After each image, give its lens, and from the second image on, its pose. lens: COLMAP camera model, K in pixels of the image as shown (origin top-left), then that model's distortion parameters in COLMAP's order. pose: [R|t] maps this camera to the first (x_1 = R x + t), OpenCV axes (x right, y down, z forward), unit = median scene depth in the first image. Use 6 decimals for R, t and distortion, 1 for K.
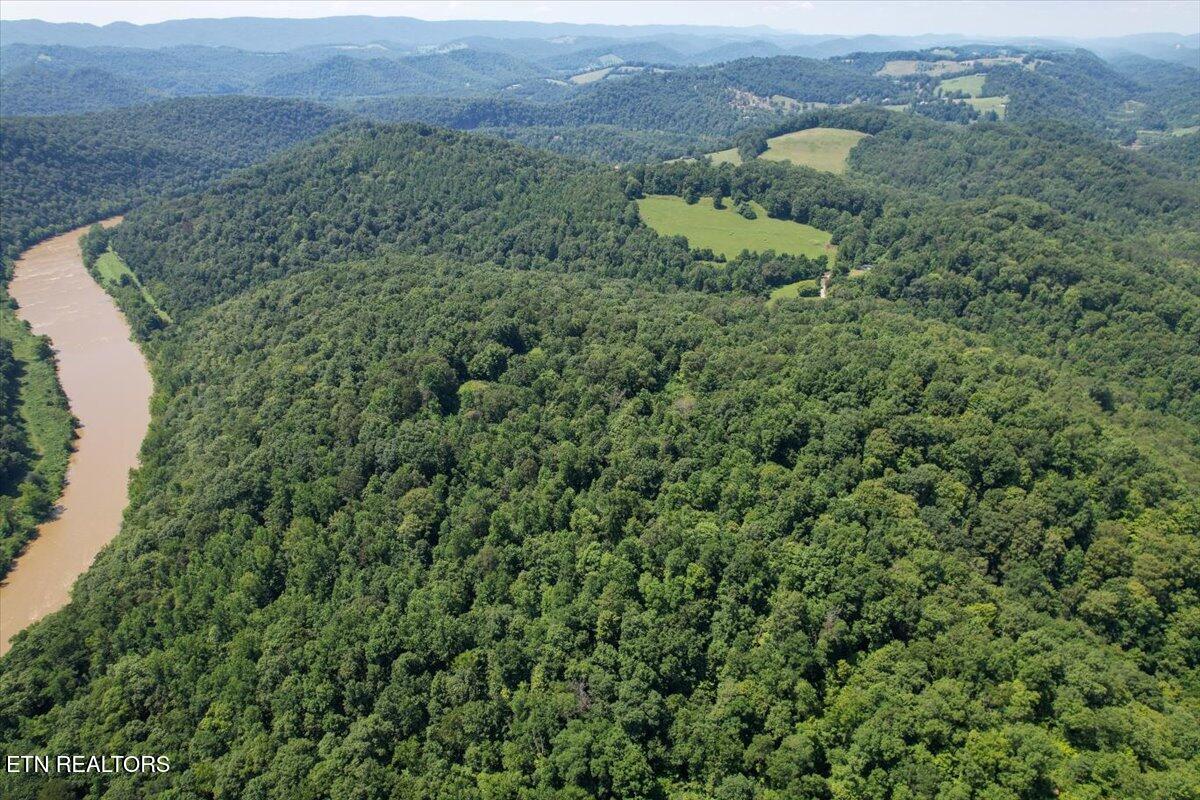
lens RADIAL K [[765.6, 0, 603.3], [0, 765.6, 399.8], [0, 0, 1]] dist [-0.081839, 0.070135]
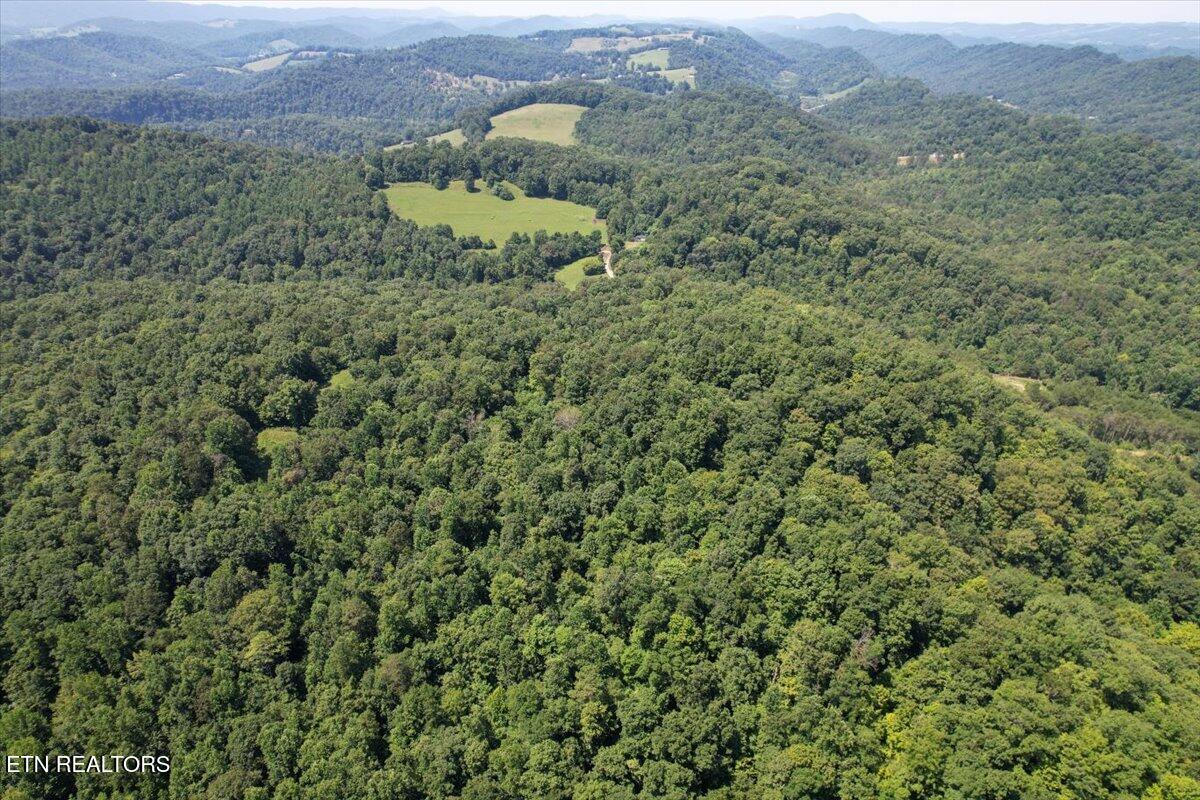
lens RADIAL K [[765.6, 0, 603.3], [0, 765.6, 399.8], [0, 0, 1]] dist [-0.081839, 0.070135]
pose [[0.926807, -0.166883, 0.336421, -0.076441], [0.160600, 0.985917, 0.046630, -0.025482], [-0.339465, 0.010813, 0.940557, 0.103267]]
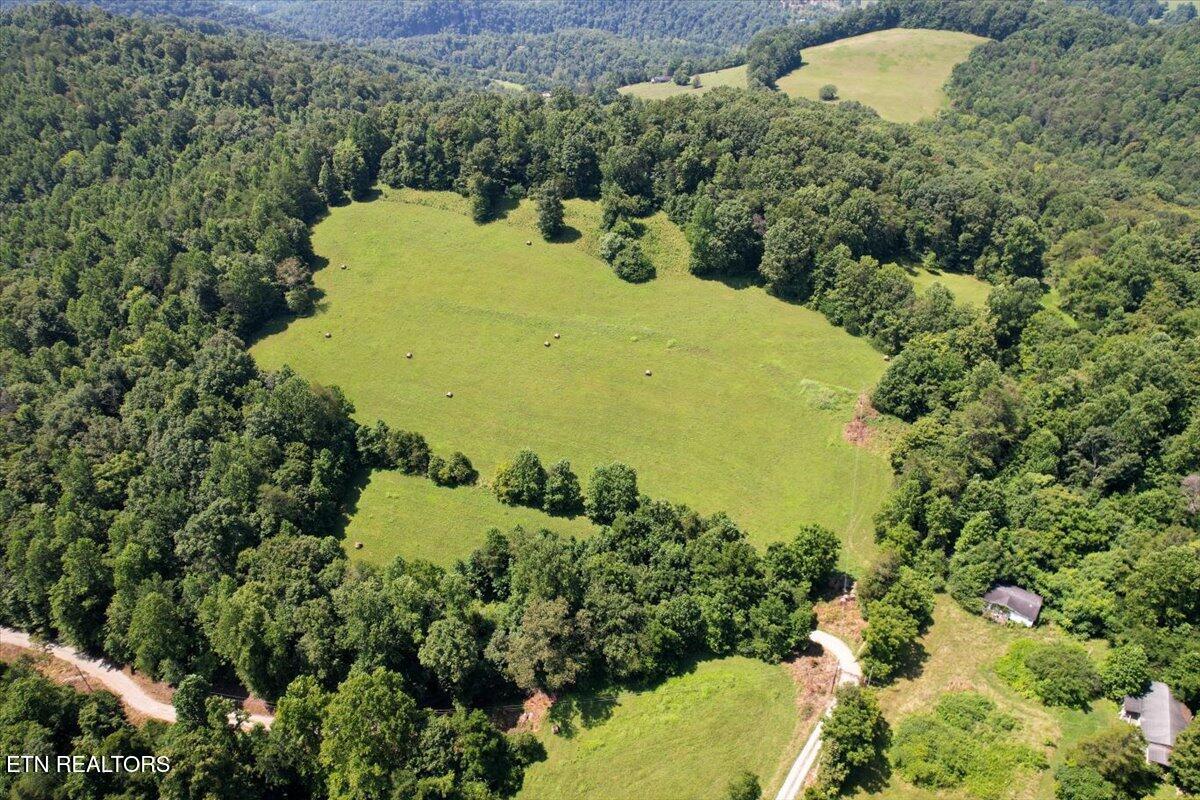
lens RADIAL K [[765.6, 0, 603.3], [0, 765.6, 399.8], [0, 0, 1]] dist [-0.081839, 0.070135]
pose [[0.995419, 0.043545, -0.085116, 0.288723], [-0.035150, 0.994590, 0.097746, -0.299244], [0.088912, -0.094306, 0.991565, 0.915430]]
